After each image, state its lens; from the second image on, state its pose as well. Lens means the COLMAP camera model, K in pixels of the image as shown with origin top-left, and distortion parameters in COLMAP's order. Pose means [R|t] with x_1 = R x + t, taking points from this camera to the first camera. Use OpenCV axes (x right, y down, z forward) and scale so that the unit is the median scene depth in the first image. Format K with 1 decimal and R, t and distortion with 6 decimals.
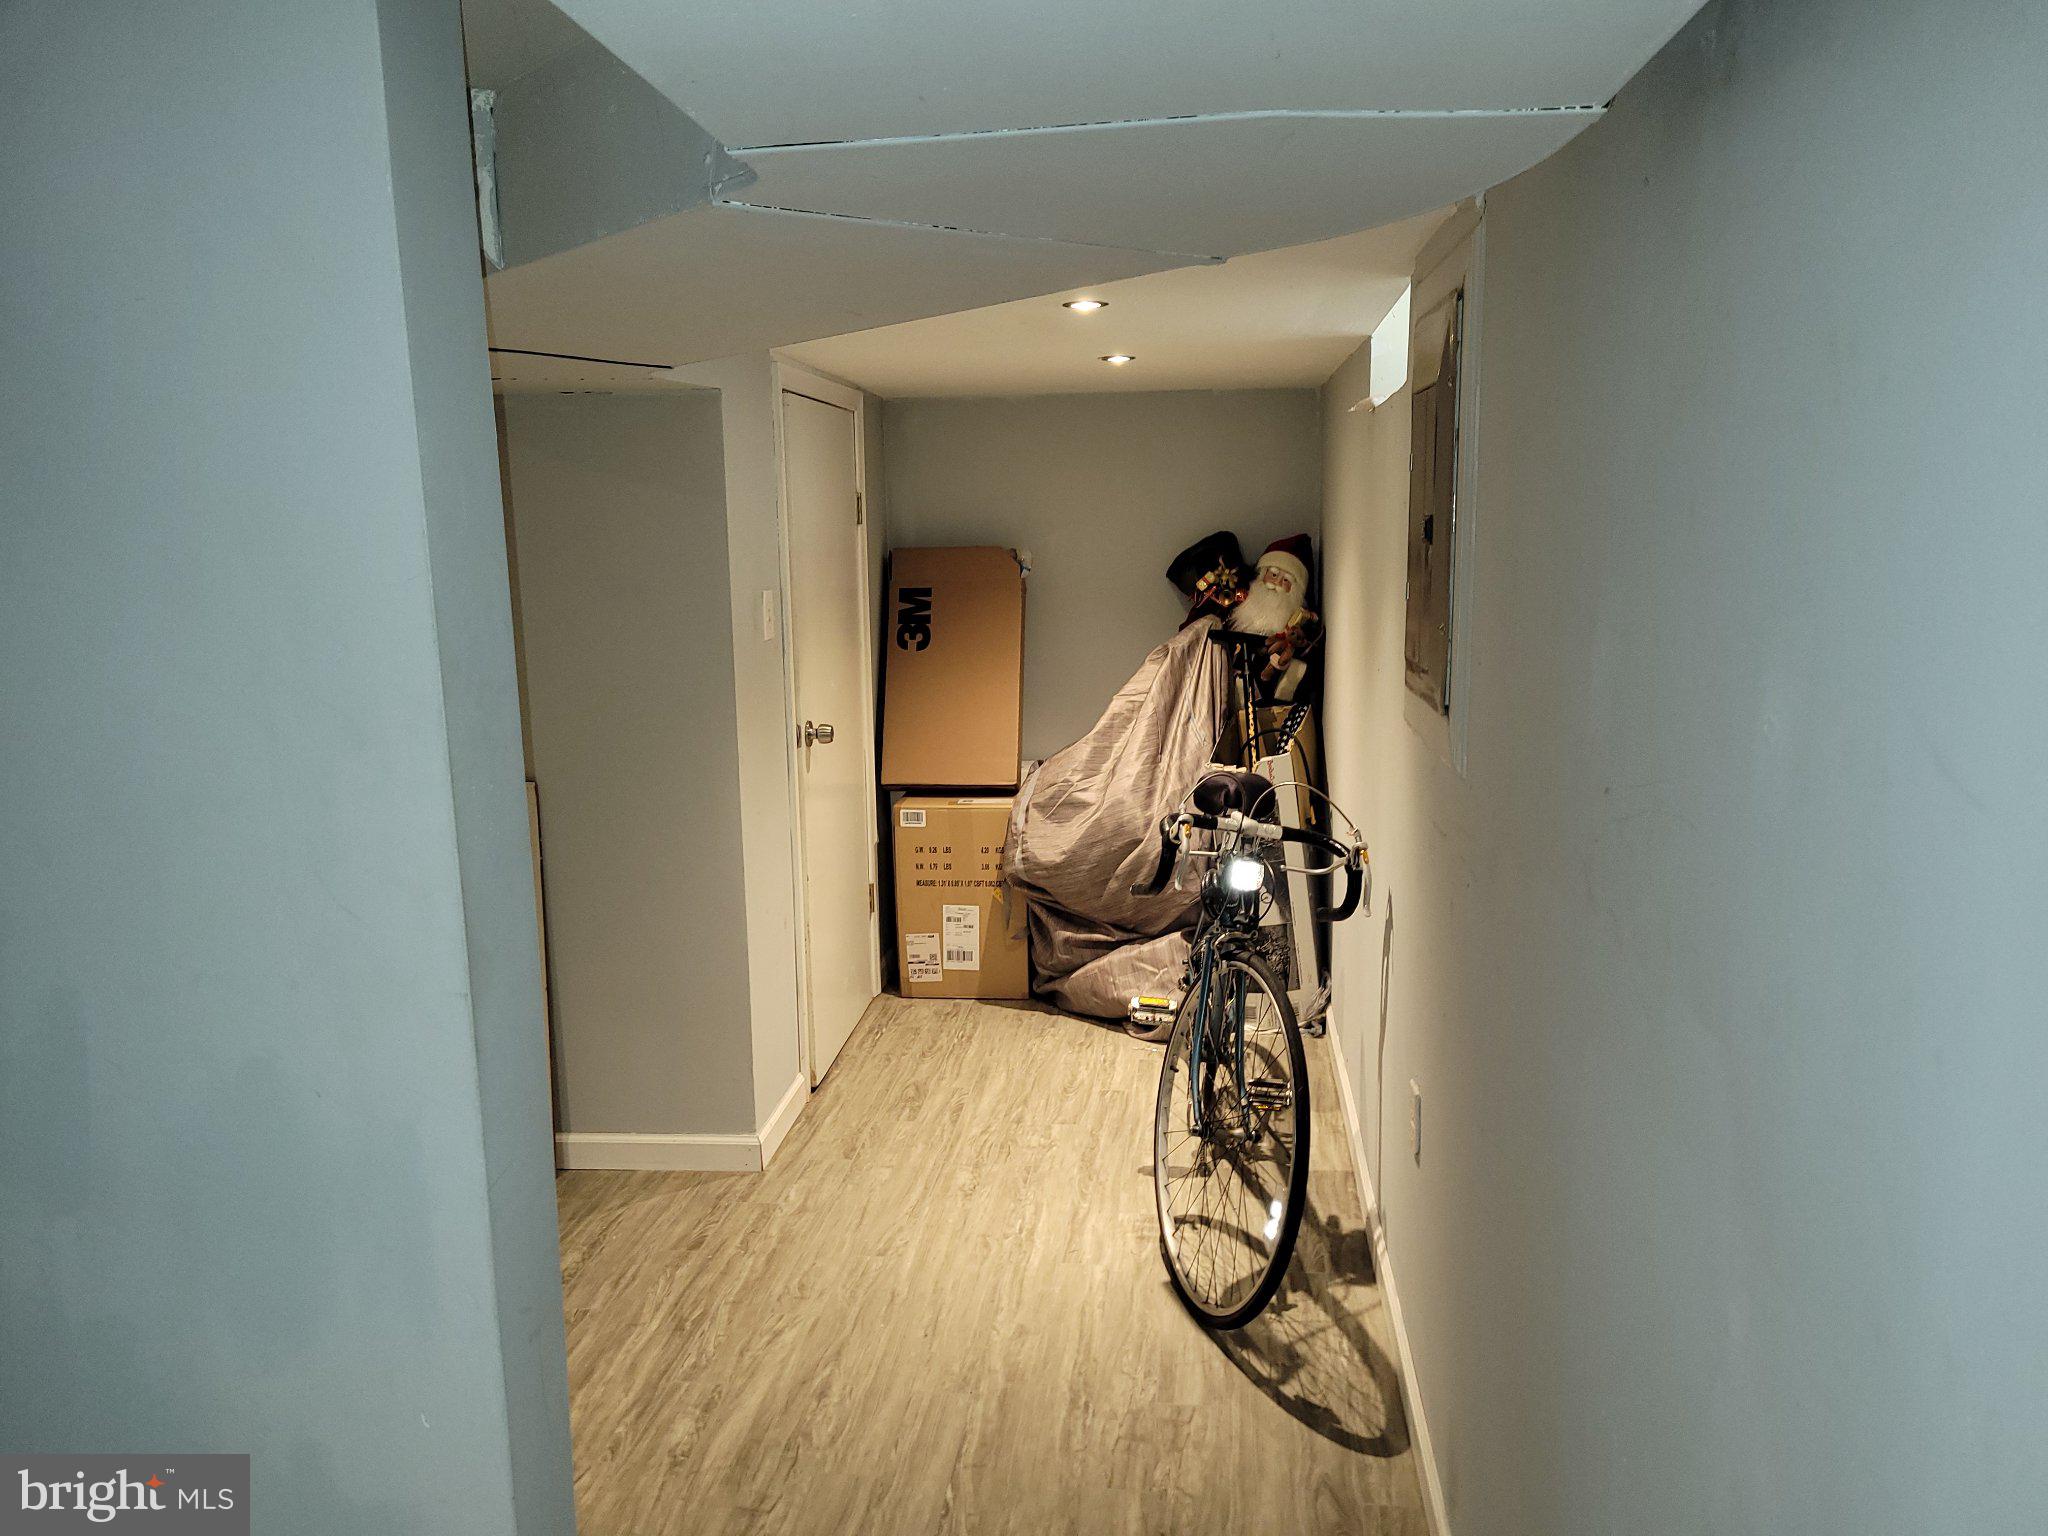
lens RADIAL K [[1535.1, 0, 1061.8], [0, 1535.1, 774.8], [0, 0, 1]] dist [0.081276, -0.062113]
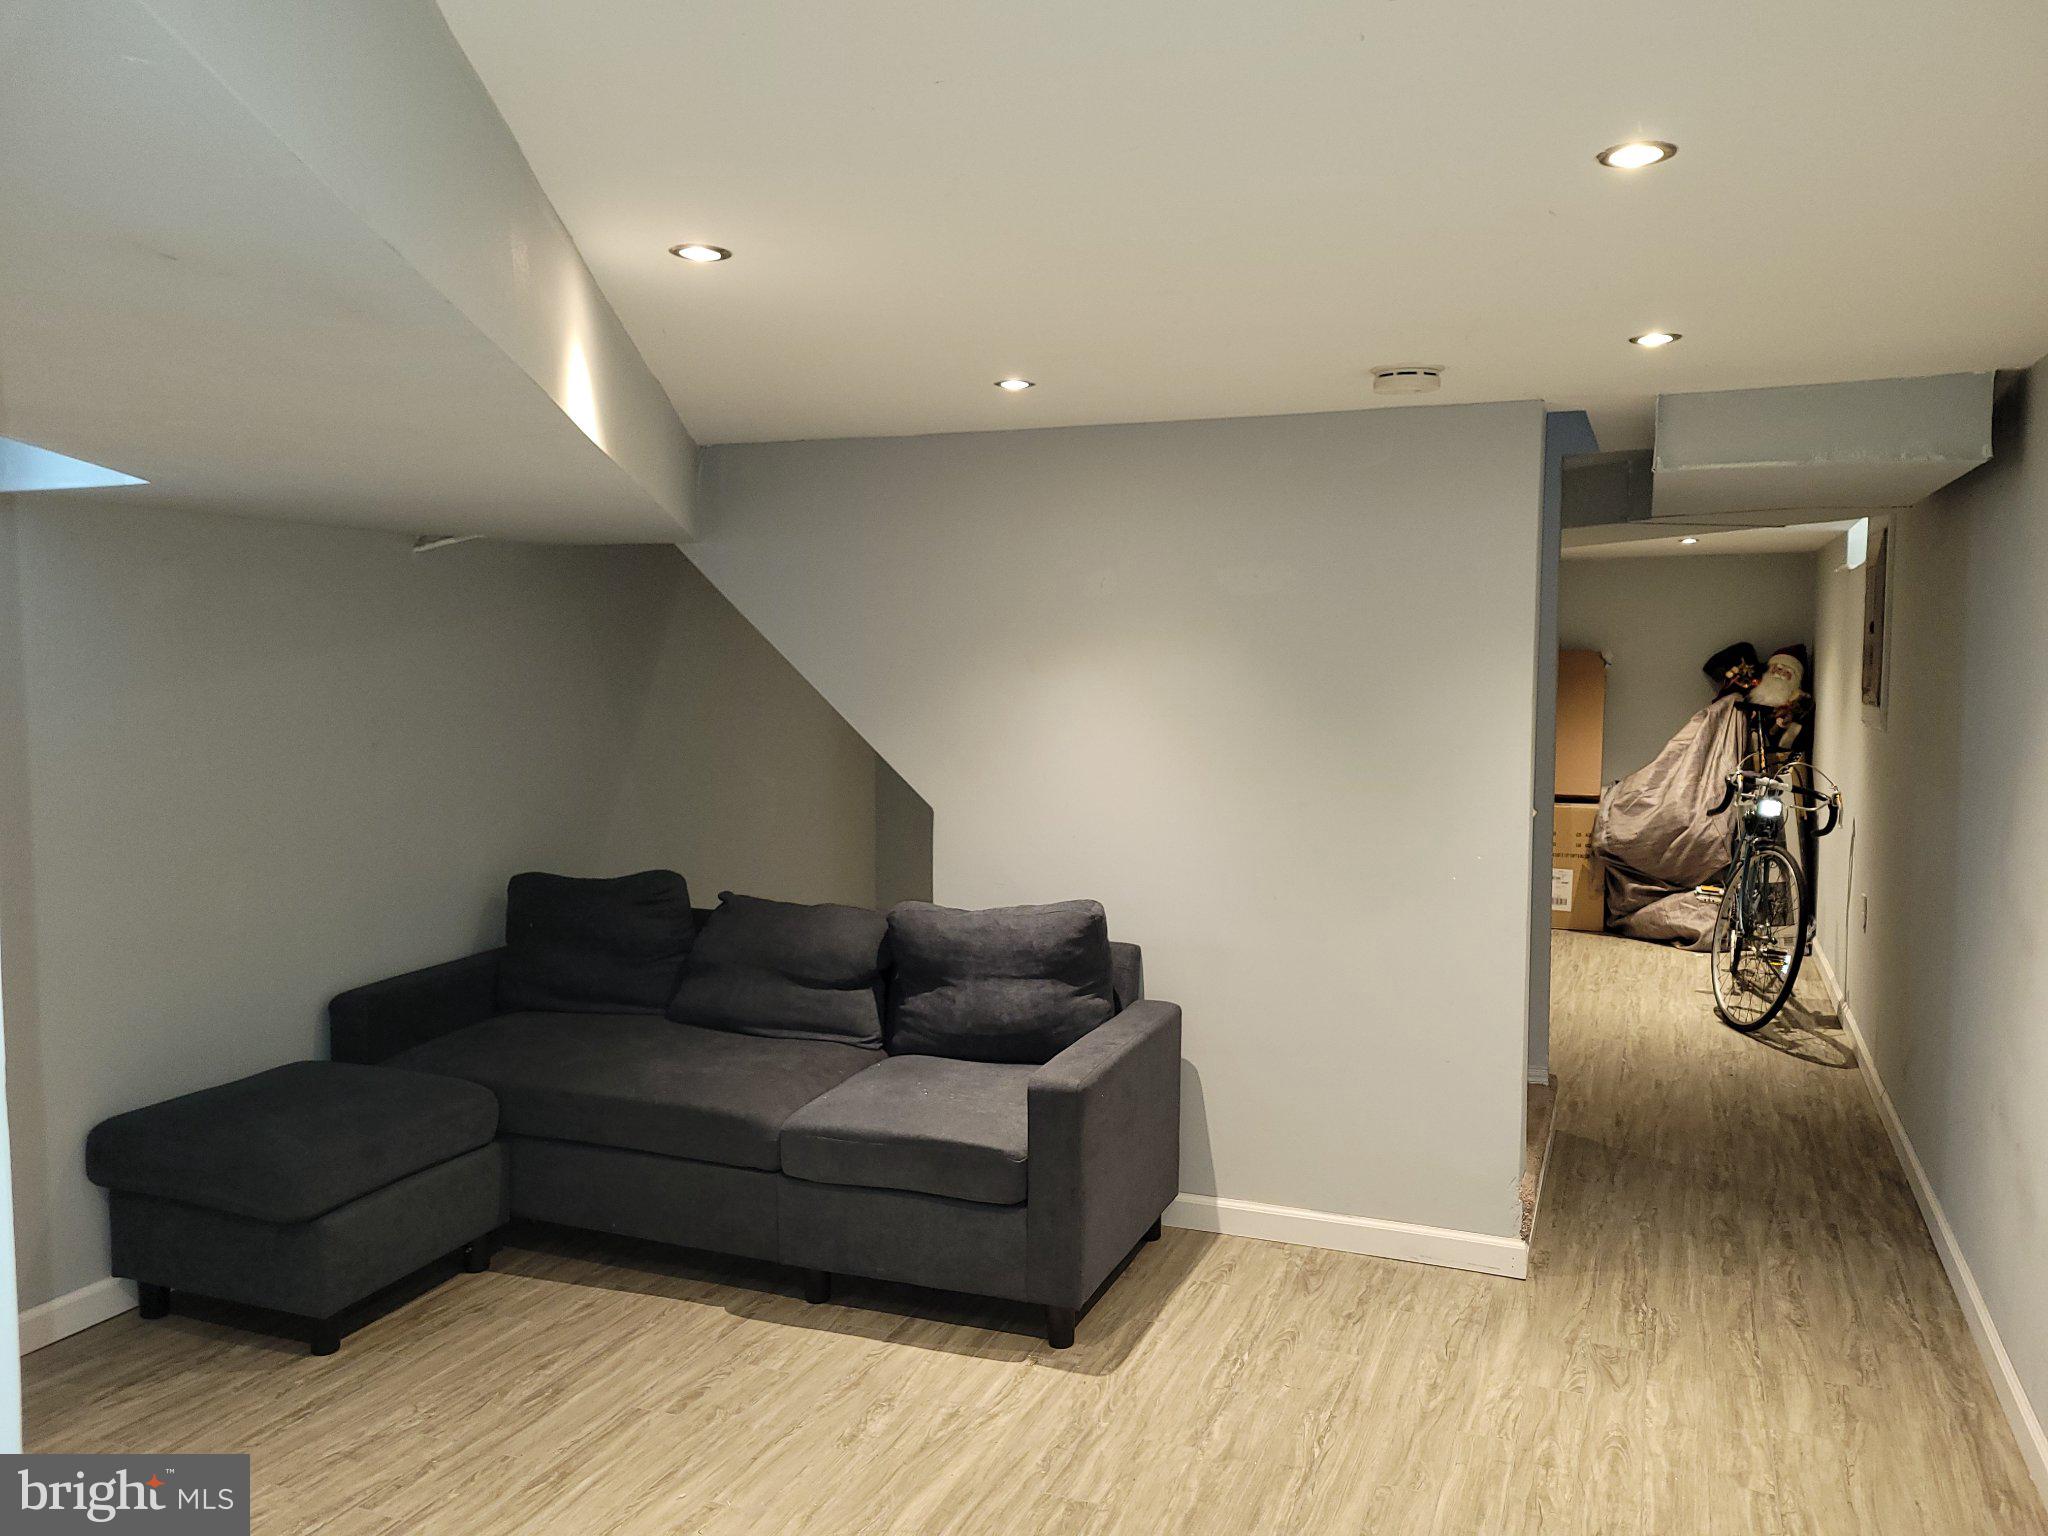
lens RADIAL K [[1535.1, 0, 1061.8], [0, 1535.1, 774.8], [0, 0, 1]] dist [0.081276, -0.062113]
pose [[0.961944, 0.031902, -0.271378, -0.138018], [-0.055381, 0.995311, -0.079303, 0.150723], [0.267576, 0.091314, 0.959200, -0.743866]]
